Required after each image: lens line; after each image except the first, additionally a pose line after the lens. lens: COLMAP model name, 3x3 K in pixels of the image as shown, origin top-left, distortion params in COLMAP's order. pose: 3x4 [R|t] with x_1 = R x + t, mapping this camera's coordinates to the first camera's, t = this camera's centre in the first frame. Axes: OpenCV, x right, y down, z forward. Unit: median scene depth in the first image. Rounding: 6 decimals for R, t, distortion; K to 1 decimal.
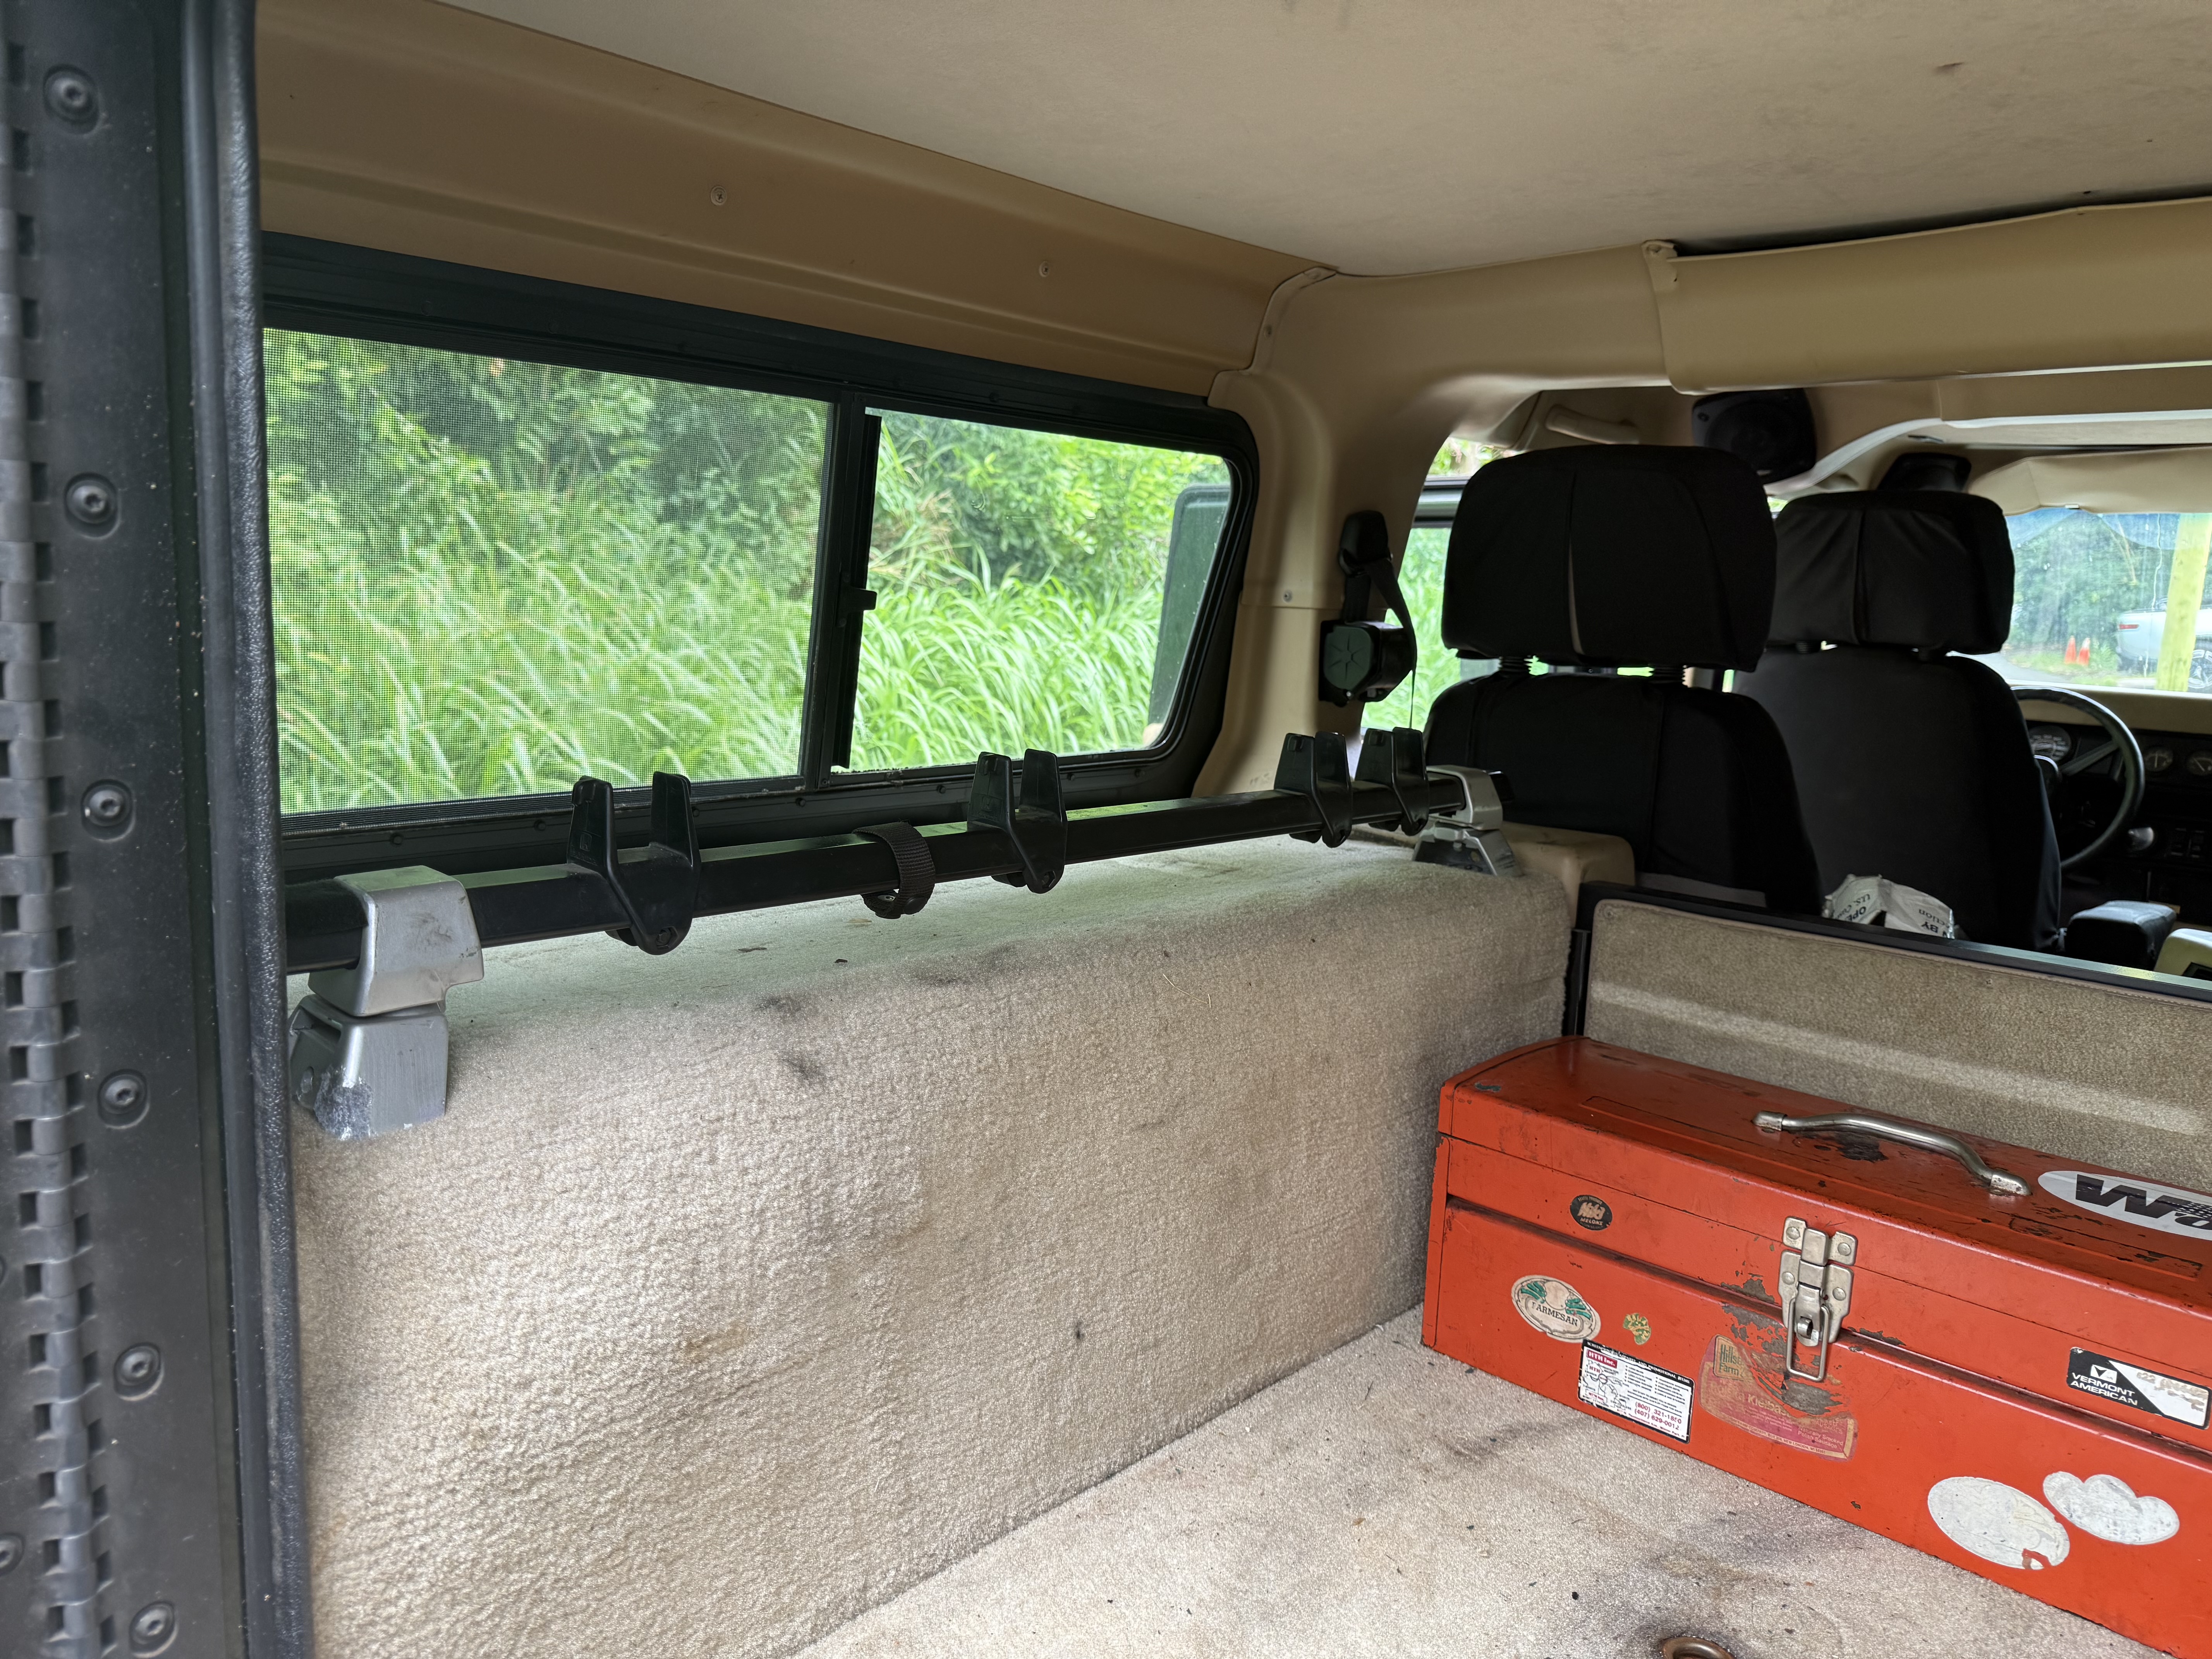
lens RADIAL K [[1544.7, 0, 1106.0], [0, 1544.7, 829.5], [0, 0, 1]] dist [0.054854, -0.084652]
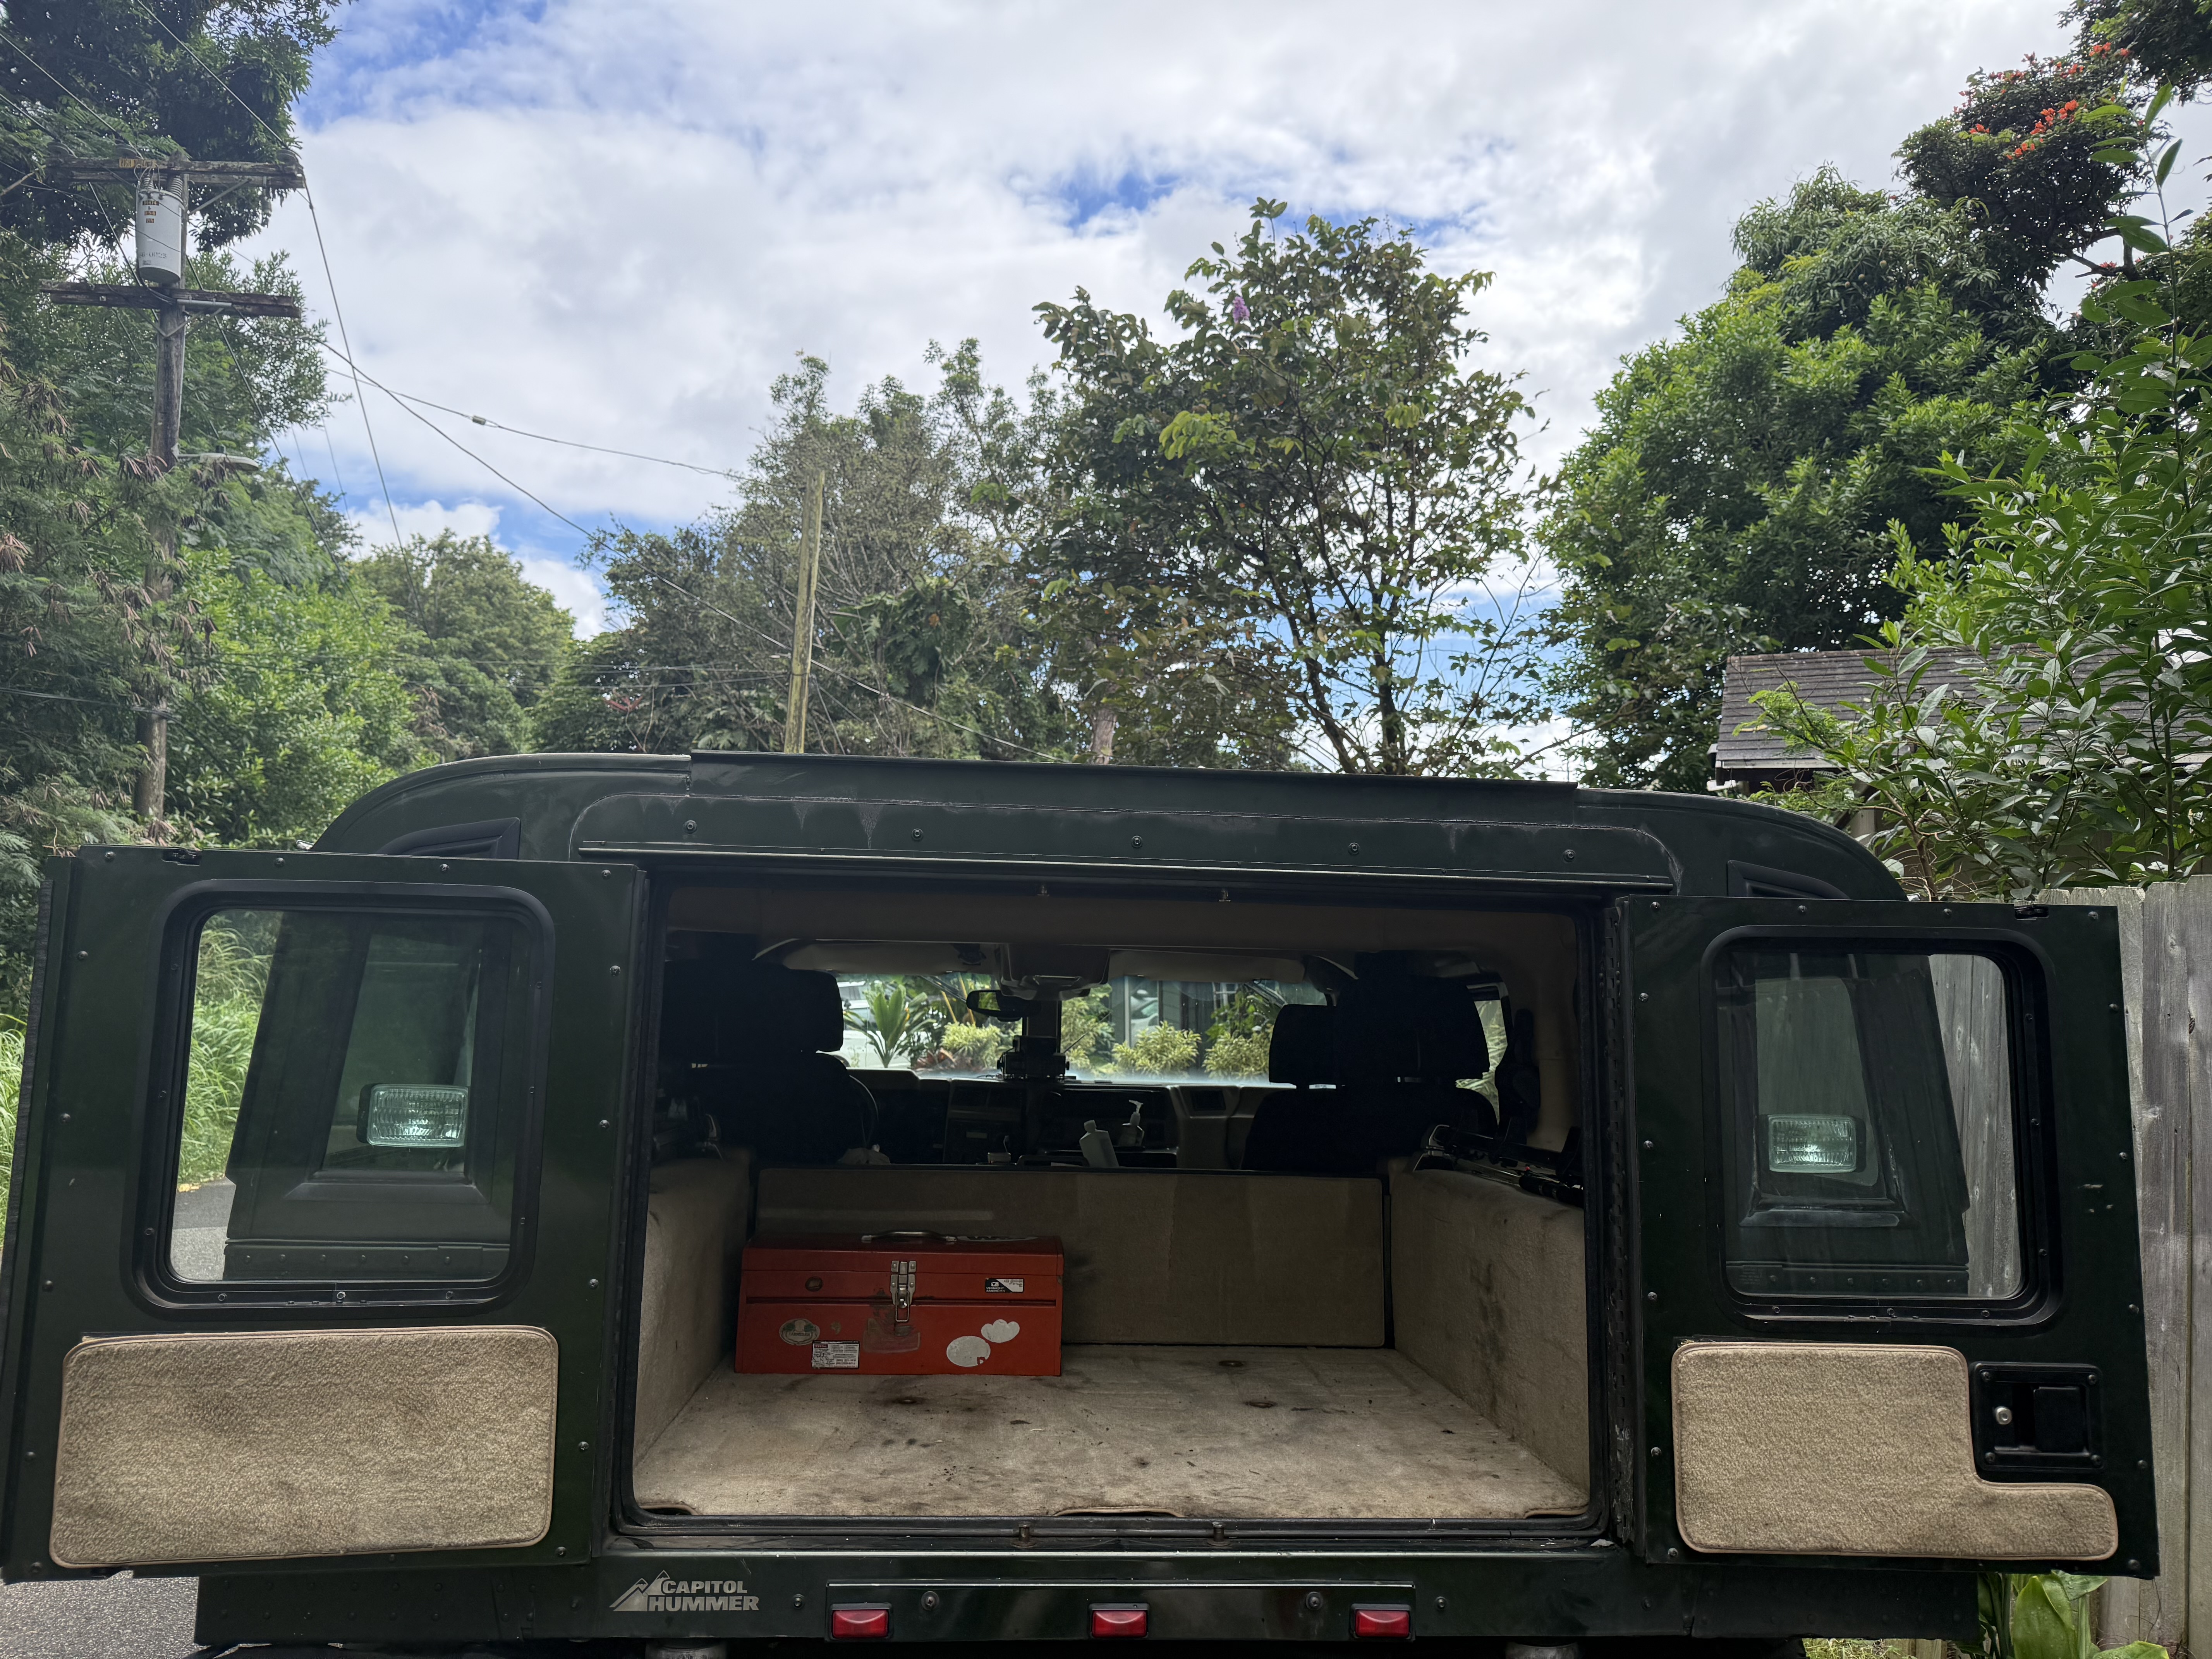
lens RADIAL K [[1544.7, 0, 1106.0], [0, 1544.7, 829.5], [0, 0, 1]] dist [0.054854, -0.084652]
pose [[0.669239, 0.072868, 0.739466, -1.281569], [0.119283, 0.971737, -0.203711, 0.105078], [-0.733411, 0.224537, 0.641632, -1.107254]]
